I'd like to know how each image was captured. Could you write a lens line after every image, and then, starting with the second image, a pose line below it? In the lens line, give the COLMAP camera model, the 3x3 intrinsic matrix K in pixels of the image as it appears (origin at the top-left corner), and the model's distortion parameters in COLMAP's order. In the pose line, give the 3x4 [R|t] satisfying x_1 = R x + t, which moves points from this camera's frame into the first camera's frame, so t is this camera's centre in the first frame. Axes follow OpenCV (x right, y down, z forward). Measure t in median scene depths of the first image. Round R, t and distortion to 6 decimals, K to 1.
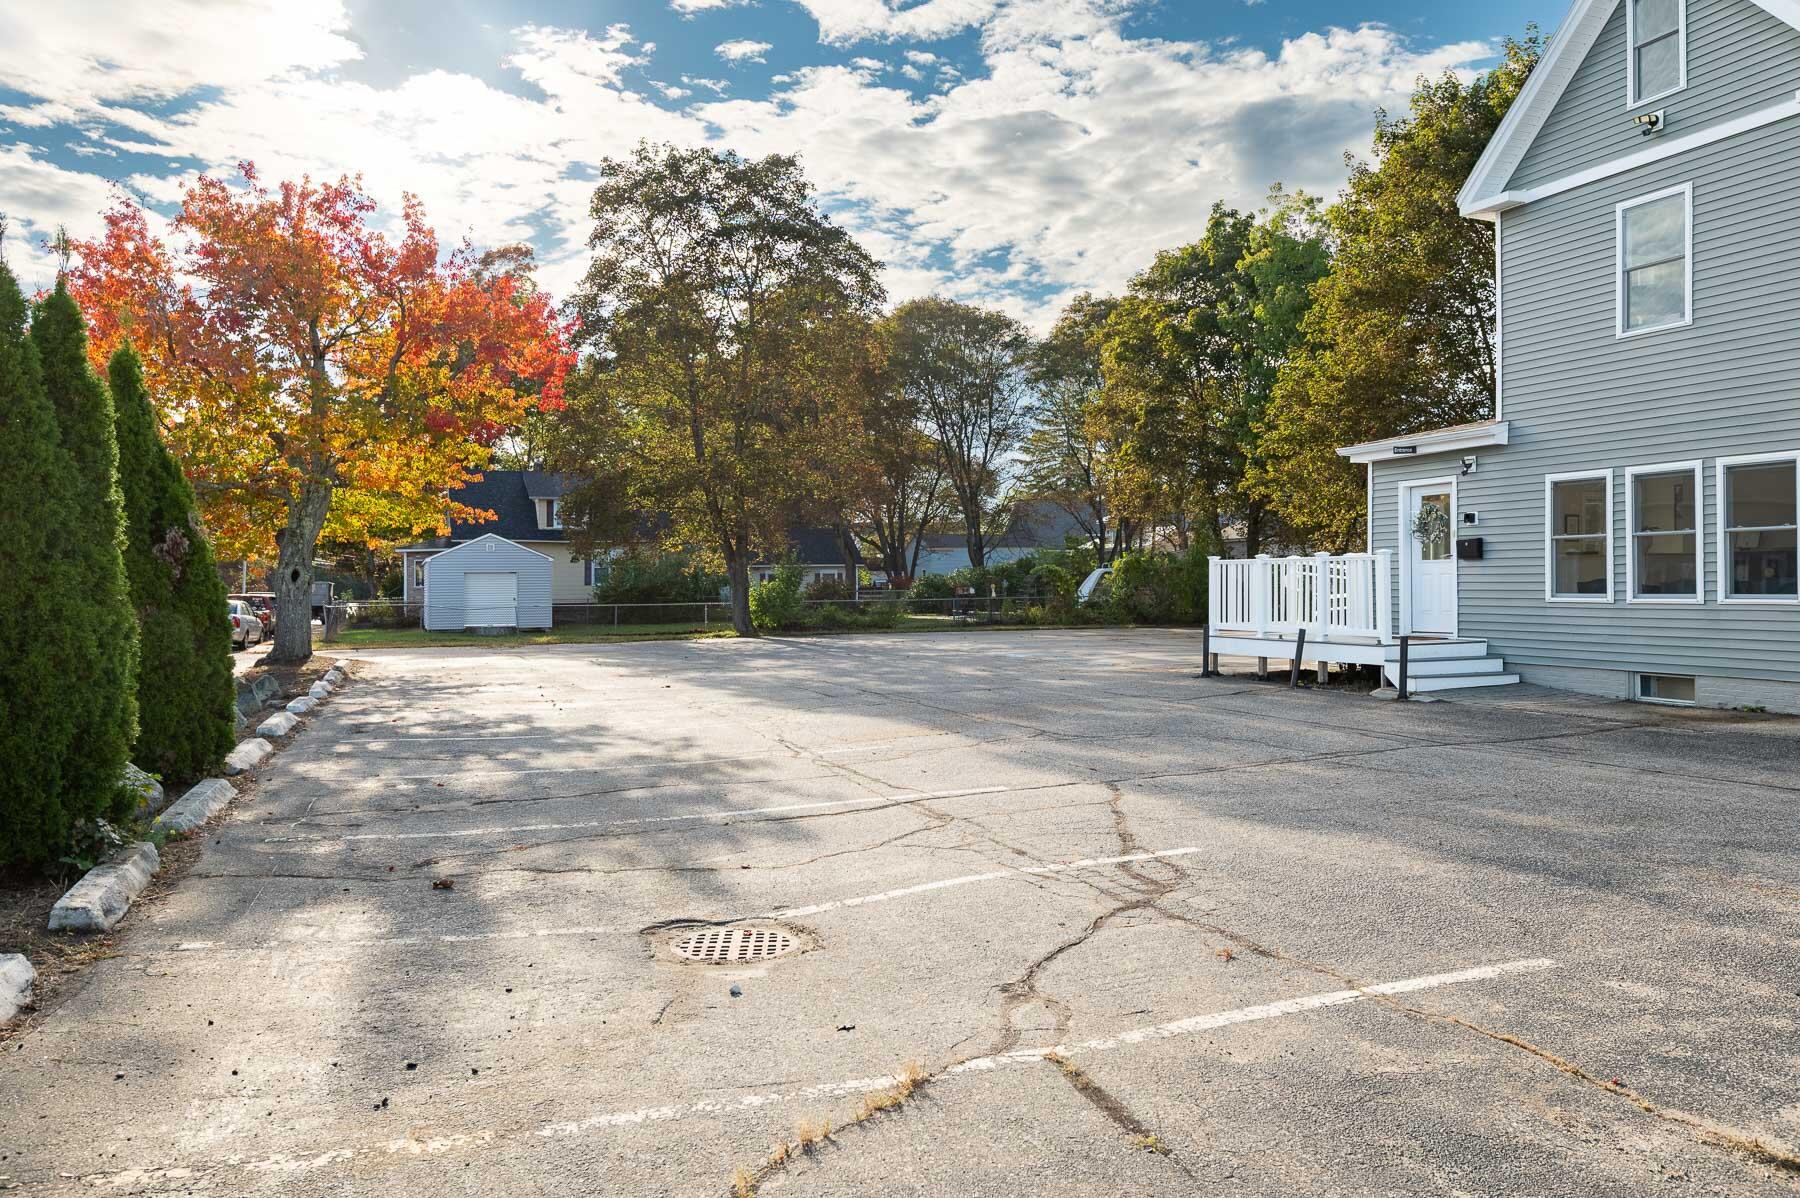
lens RADIAL K [[1299.6, 0, 896.5], [0, 1299.6, 632.1], [0, 0, 1]] dist [0.008255, 0.001148]
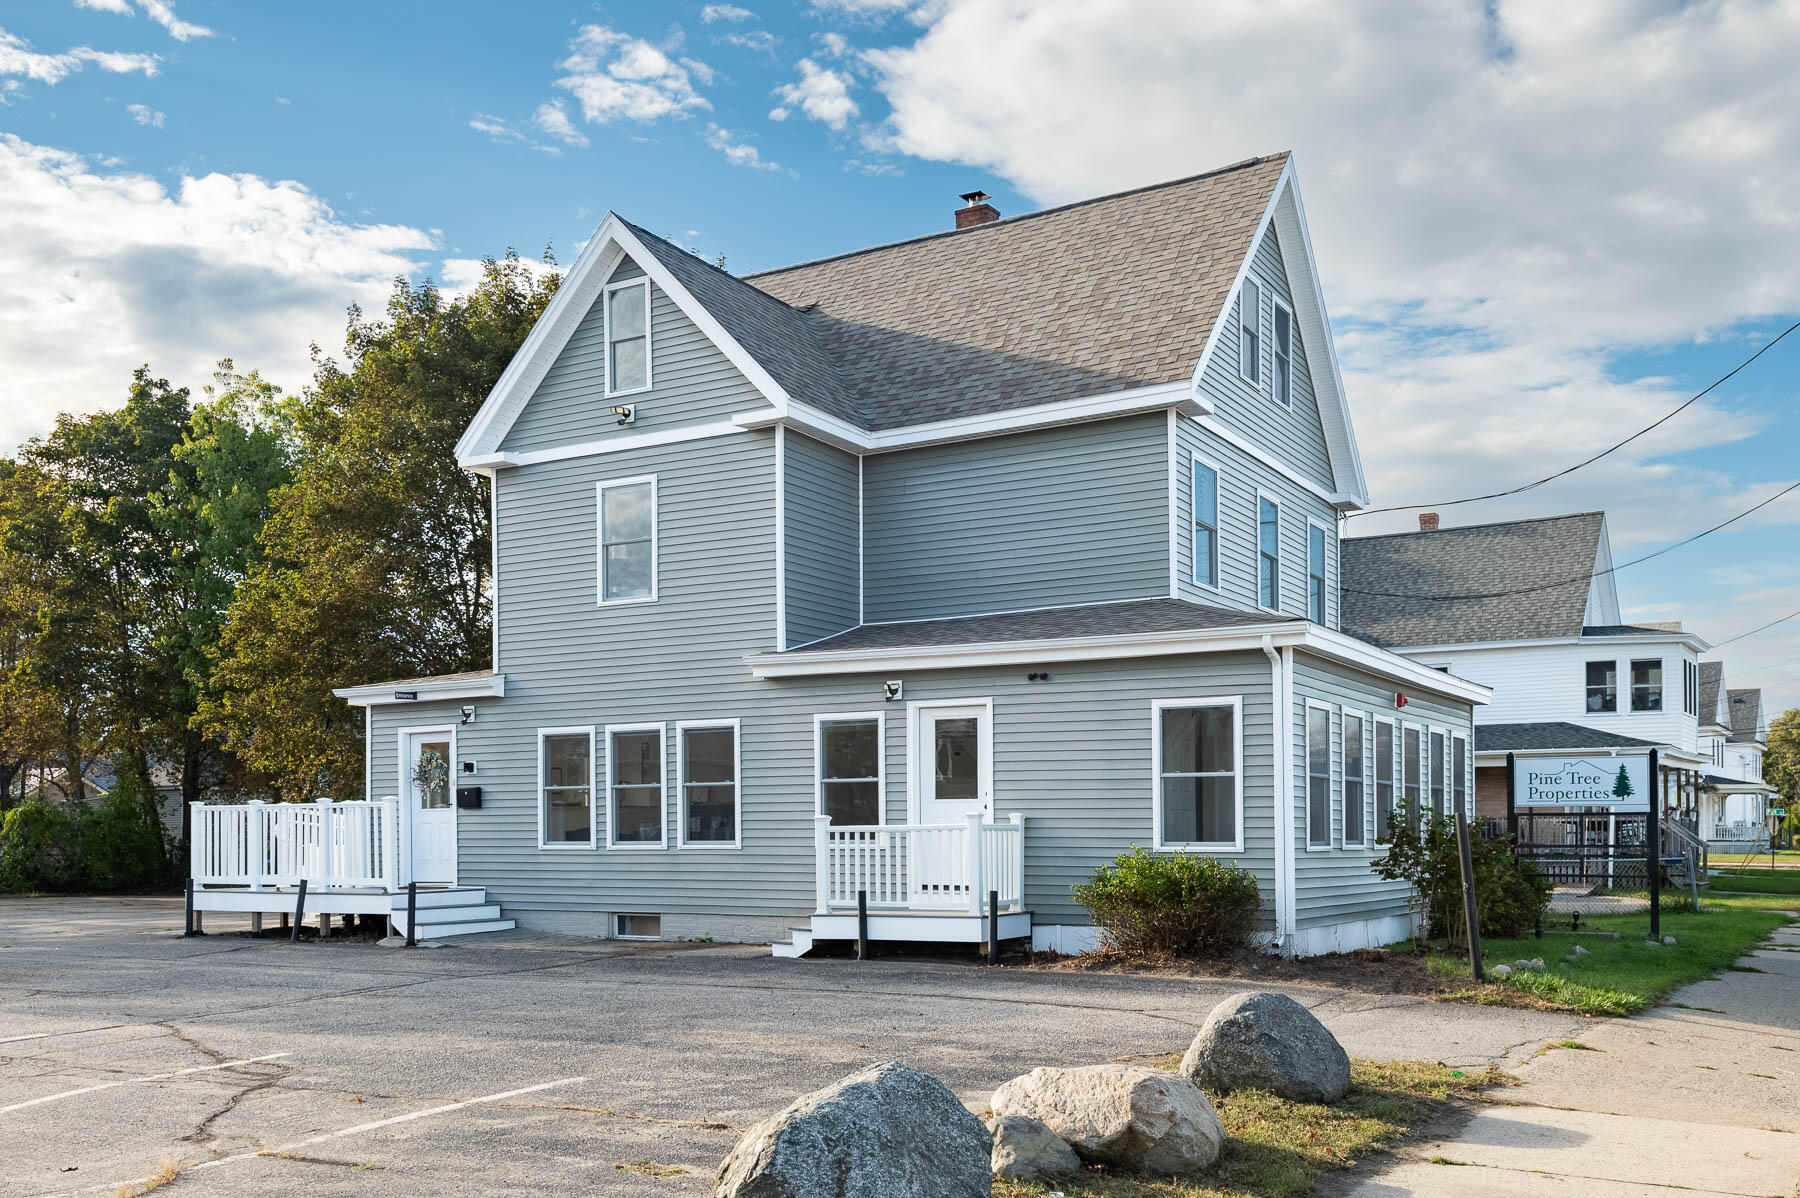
lens RADIAL K [[1659.6, 0, 900.0], [0, 1659.6, 599.0], [0, 0, 1]] dist [0.006707, 0.019575]
pose [[0.767535, 0.094809, 0.633957, -0.129637], [0.024788, 0.983872, -0.177149, 0.020119], [-0.640527, 0.151683, 0.752806, -0.200198]]
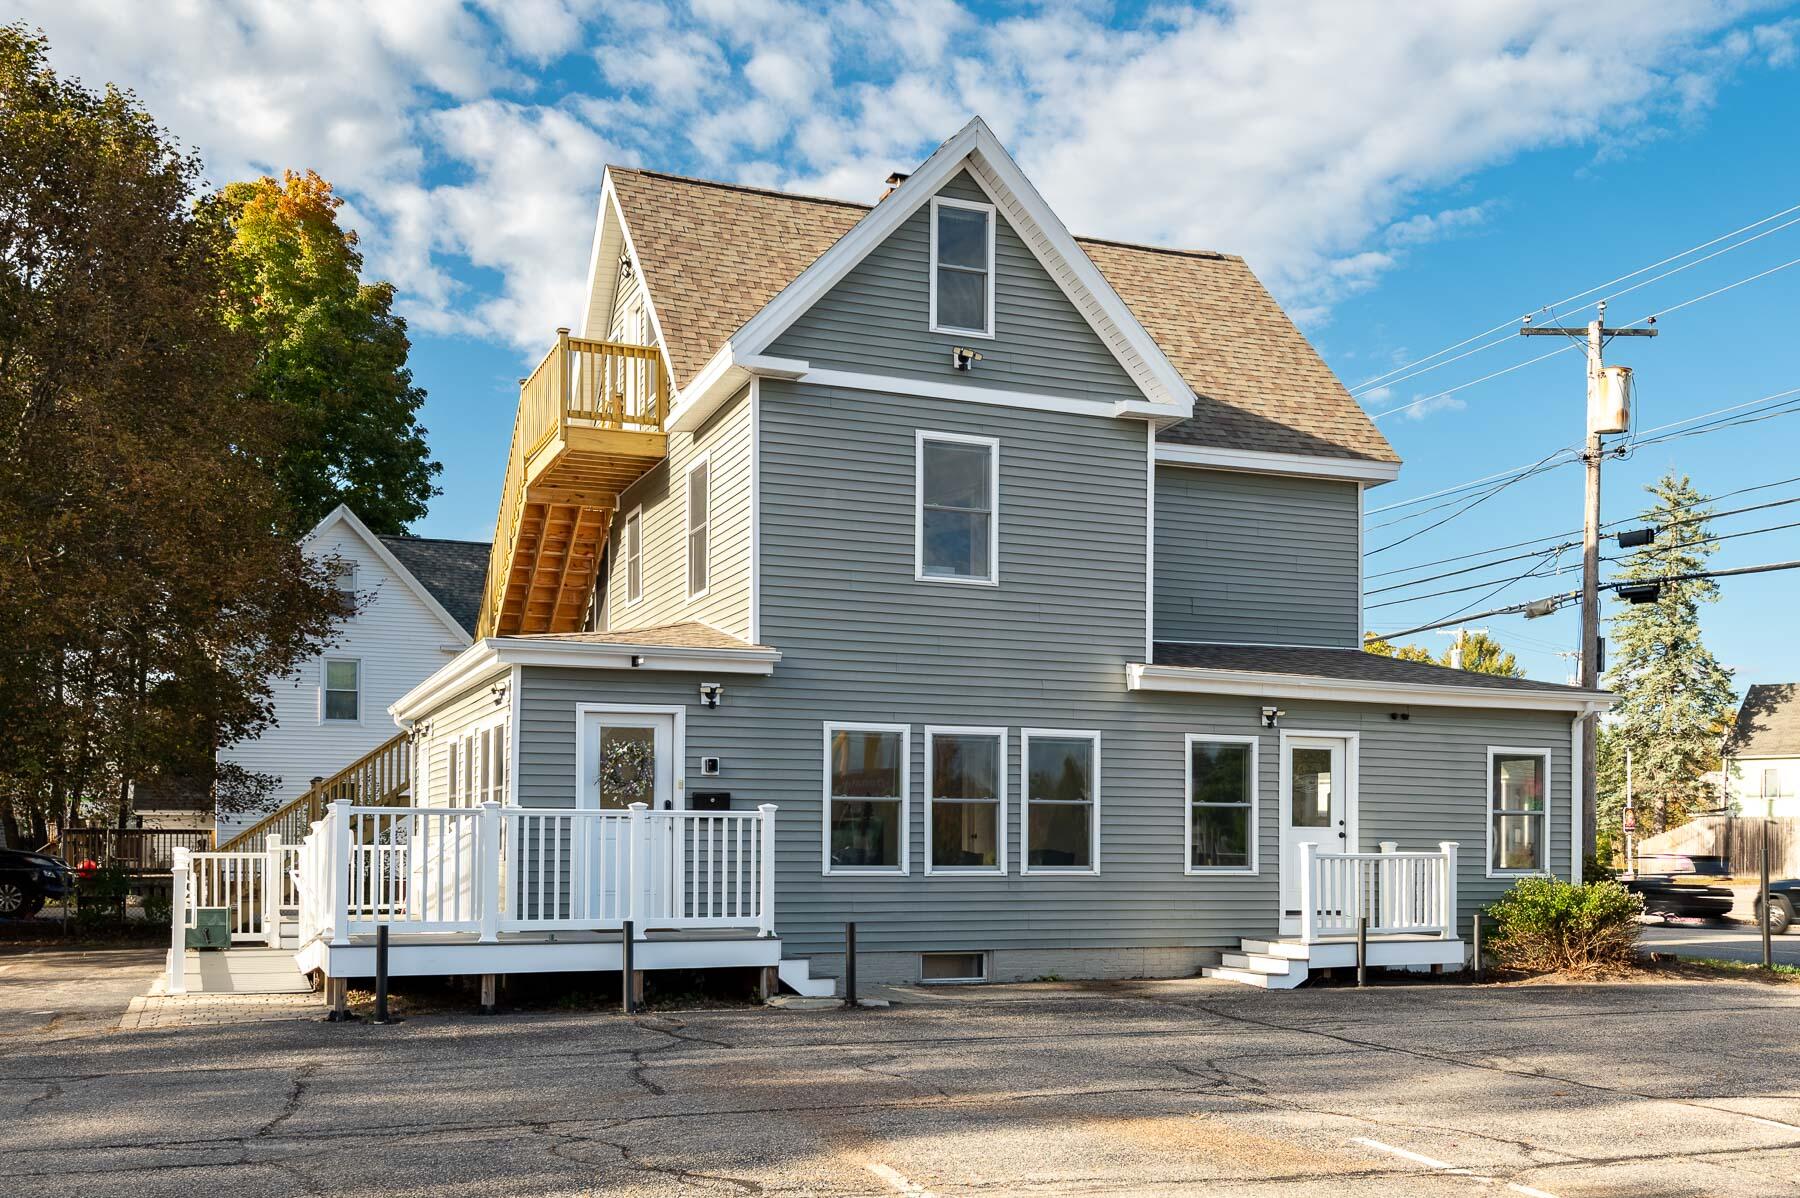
lens RADIAL K [[1659.6, 0, 900.0], [0, 1659.6, 599.0], [0, 0, 1]] dist [0.006707, 0.019575]
pose [[-0.032497, 0.160023, 0.986578, -0.517827], [0.036785, 0.986622, -0.158818, -0.025661], [-0.998795, 0.031130, -0.037949, 0.910430]]
